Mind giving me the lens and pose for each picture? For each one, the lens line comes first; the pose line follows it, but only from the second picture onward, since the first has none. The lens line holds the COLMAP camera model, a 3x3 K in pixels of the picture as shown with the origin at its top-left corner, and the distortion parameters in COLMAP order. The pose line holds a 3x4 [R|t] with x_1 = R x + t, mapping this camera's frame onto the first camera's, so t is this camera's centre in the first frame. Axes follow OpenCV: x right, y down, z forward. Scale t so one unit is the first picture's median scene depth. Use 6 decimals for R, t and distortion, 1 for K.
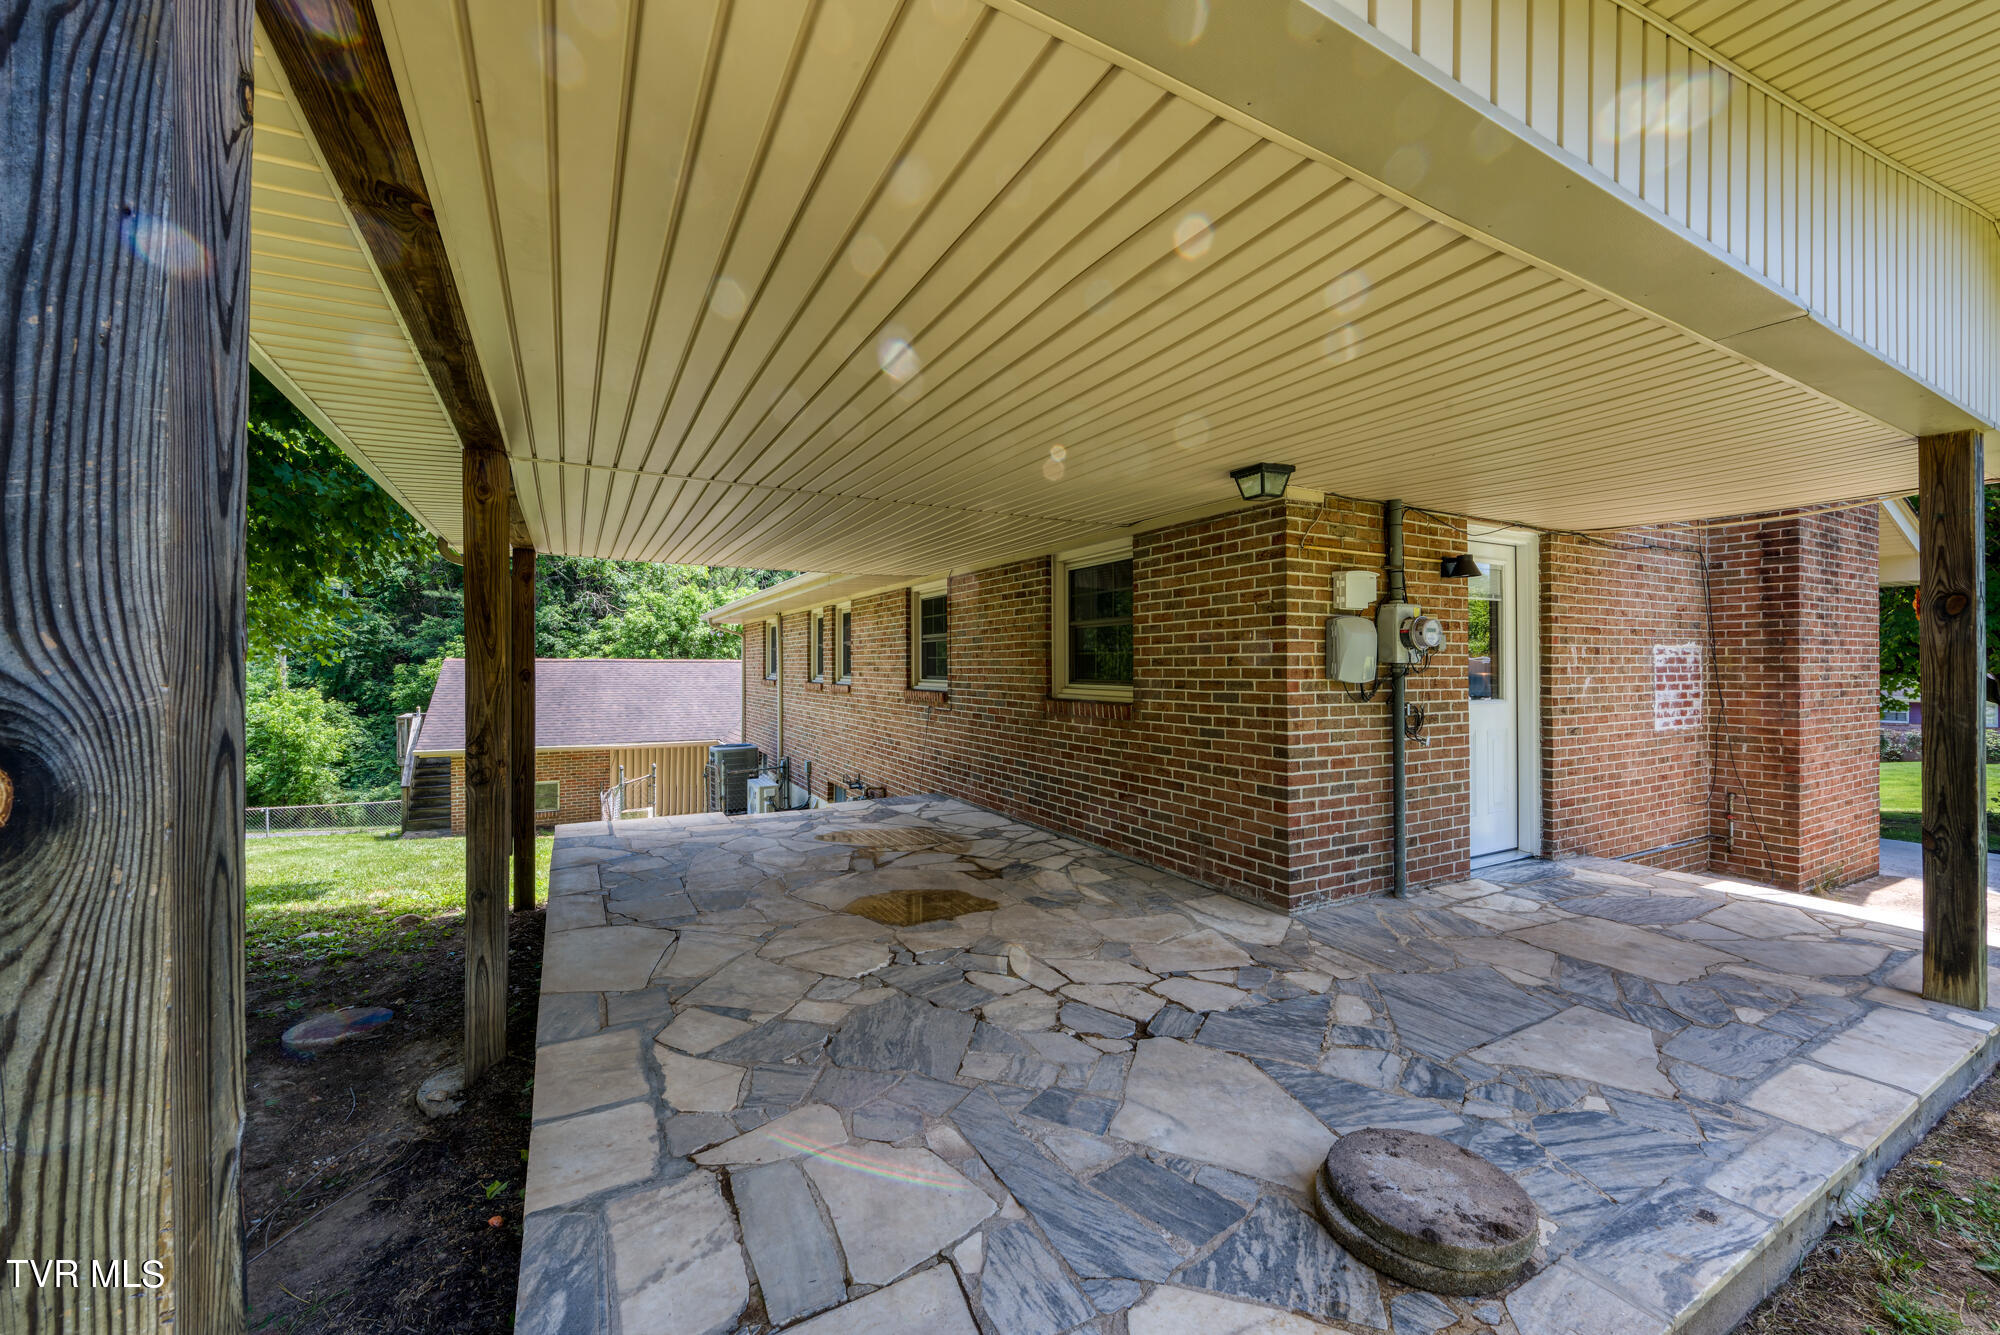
lens RADIAL K [[779.4, 0, 1002.2], [0, 779.4, 661.9], [0, 0, 1]] dist [-0.001392, -0.000870]
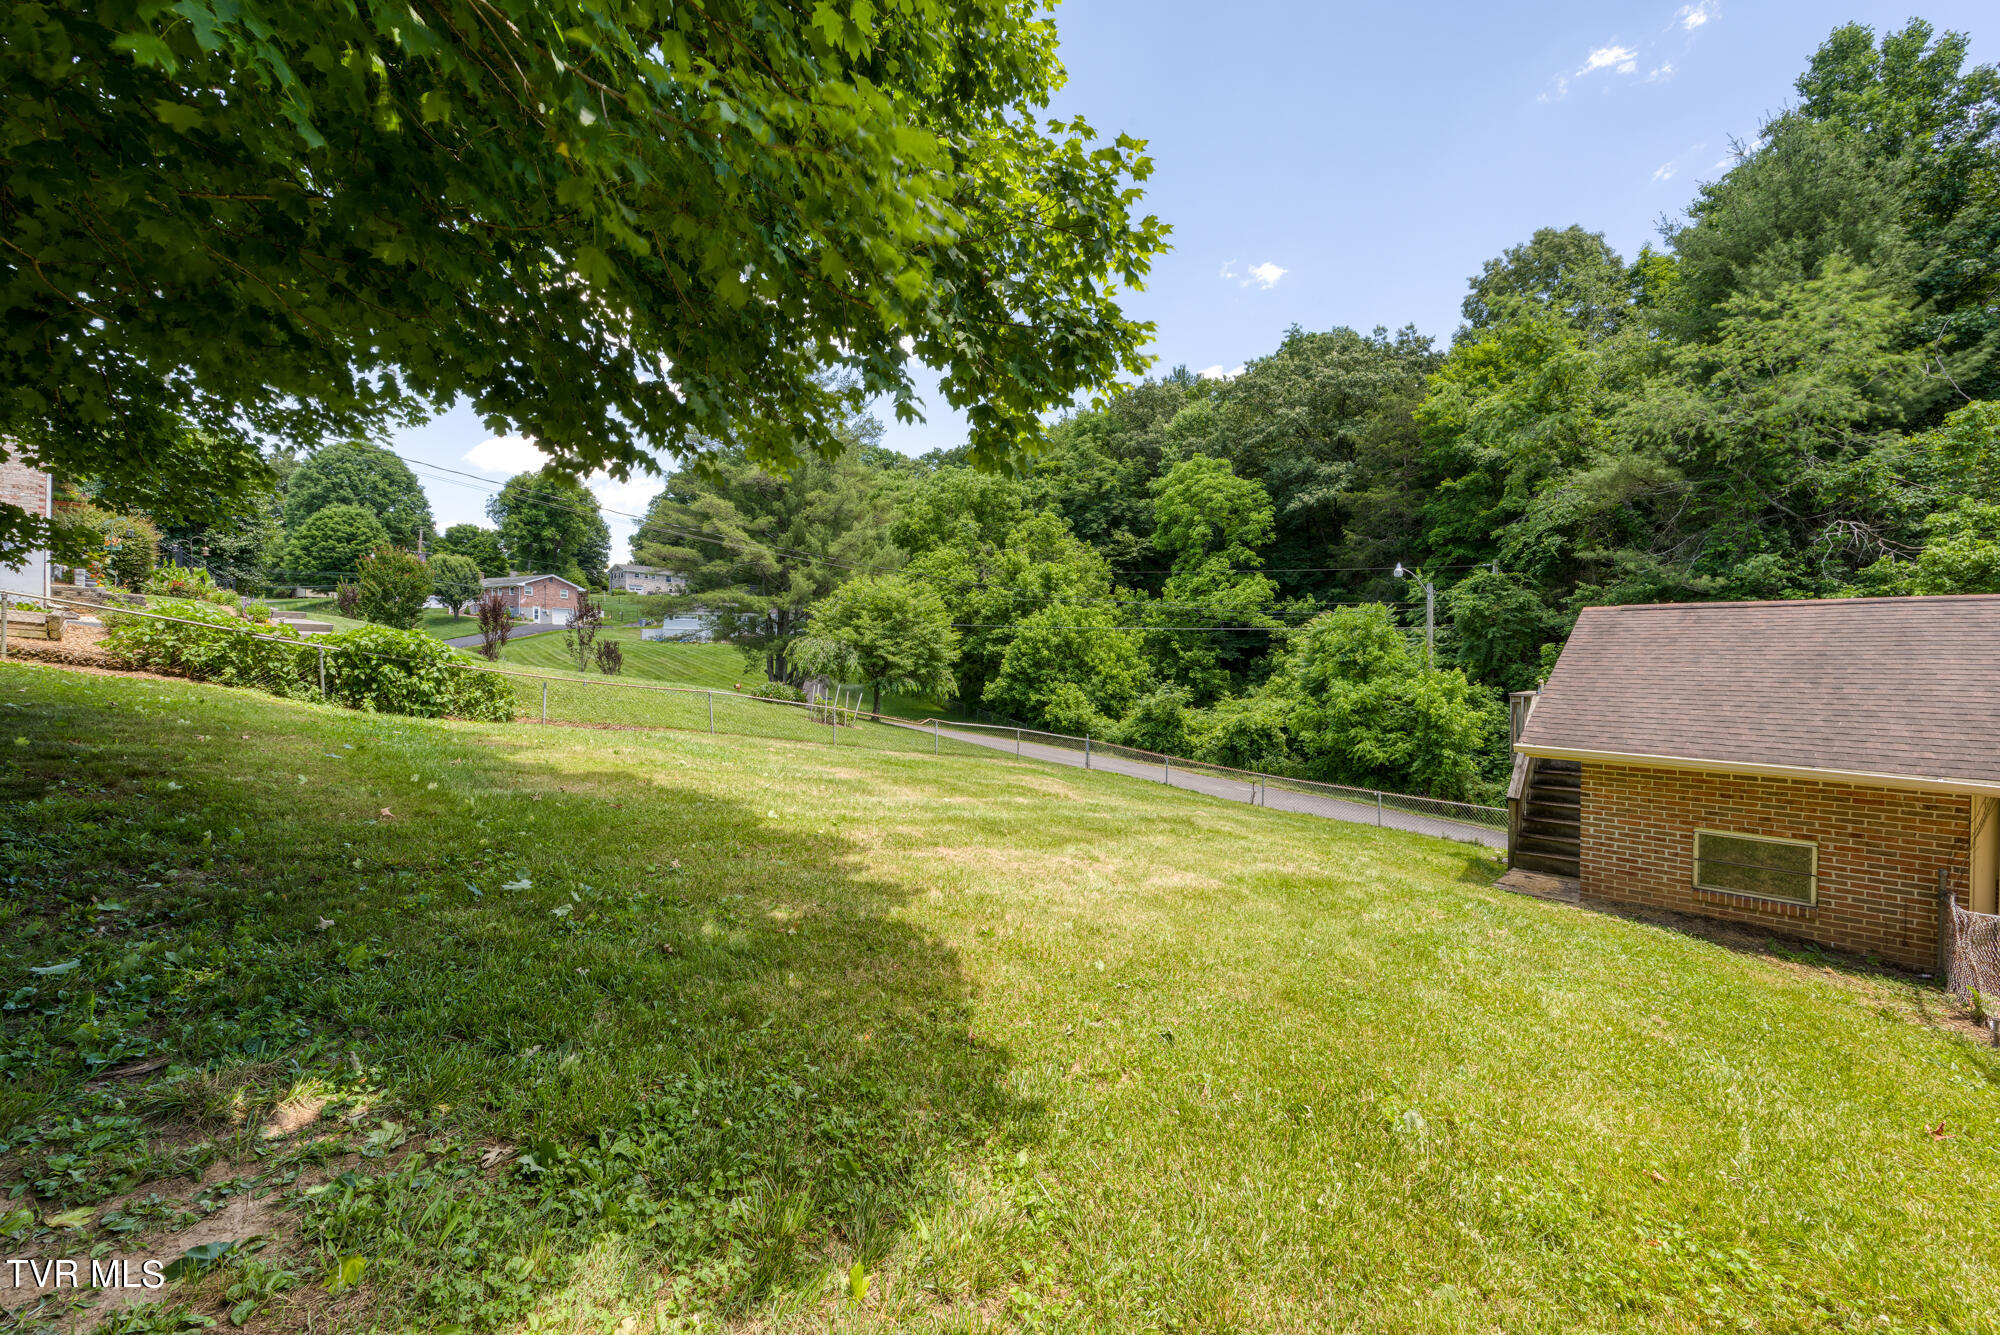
lens RADIAL K [[779.4, 0, 1002.2], [0, 779.4, 661.9], [0, 0, 1]] dist [-0.001392, -0.000870]
pose [[0.277679, 0.009956, -0.960622, -0.132024], [-0.009157, 0.999928, 0.007717, 0.023313], [0.960630, 0.006654, 0.277750, 0.205493]]
